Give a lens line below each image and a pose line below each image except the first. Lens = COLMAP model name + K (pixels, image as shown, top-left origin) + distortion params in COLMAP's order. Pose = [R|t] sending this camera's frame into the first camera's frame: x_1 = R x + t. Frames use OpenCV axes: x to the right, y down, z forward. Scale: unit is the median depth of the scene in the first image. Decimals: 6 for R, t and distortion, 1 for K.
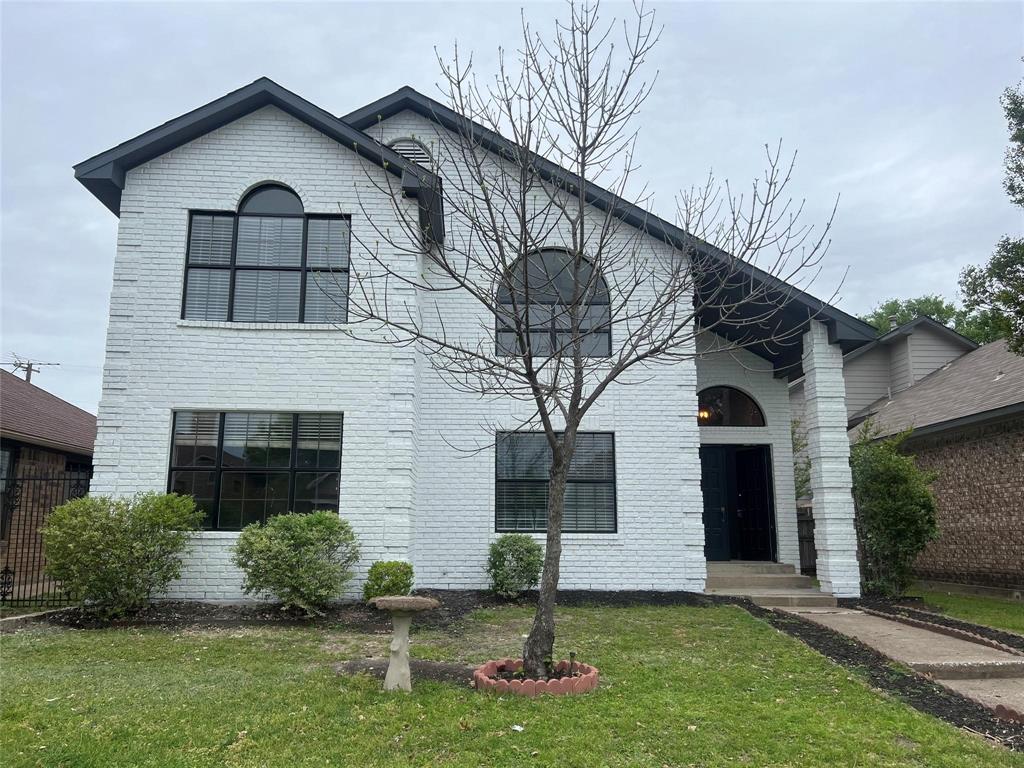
lens RADIAL K [[777.4, 0, 514.5], [0, 777.4, 379.3], [0, 0, 1]] dist [0.067251, -0.072270]
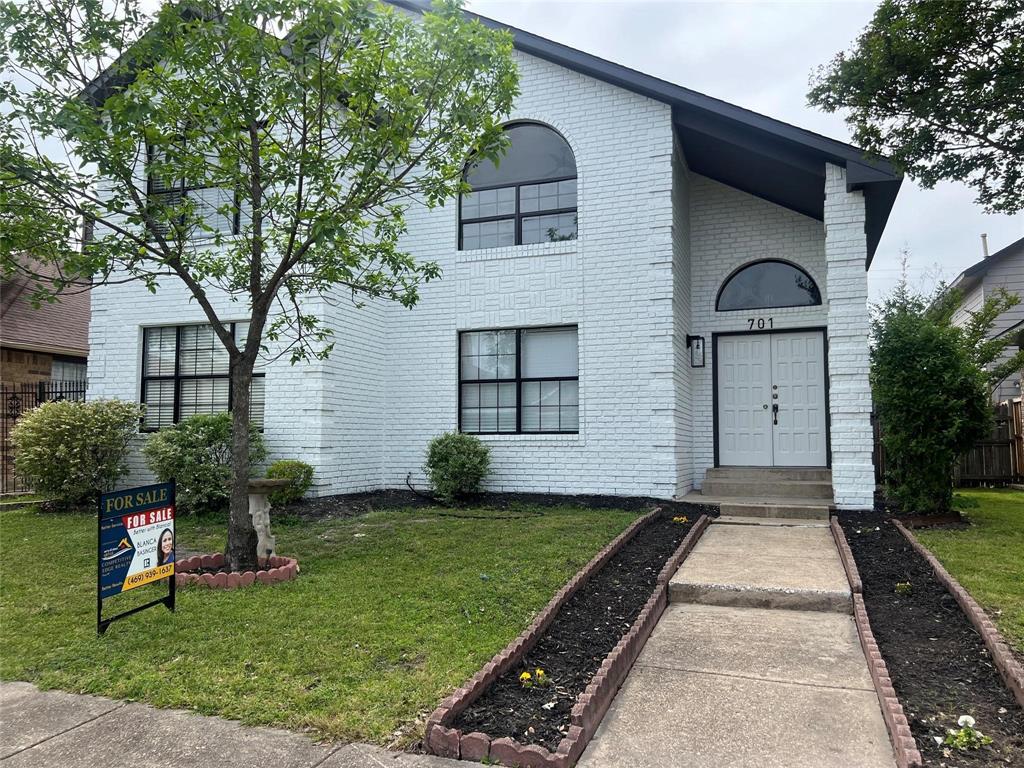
lens RADIAL K [[777.4, 0, 519.1], [0, 777.4, 389.3], [0, 0, 1]] dist [0.067251, -0.072270]
pose [[0.921935, -0.030251, -0.386161, 0.419838], [0.078349, 0.990902, 0.109430, 0.040543], [0.379337, -0.131143, 0.915917, 0.146960]]
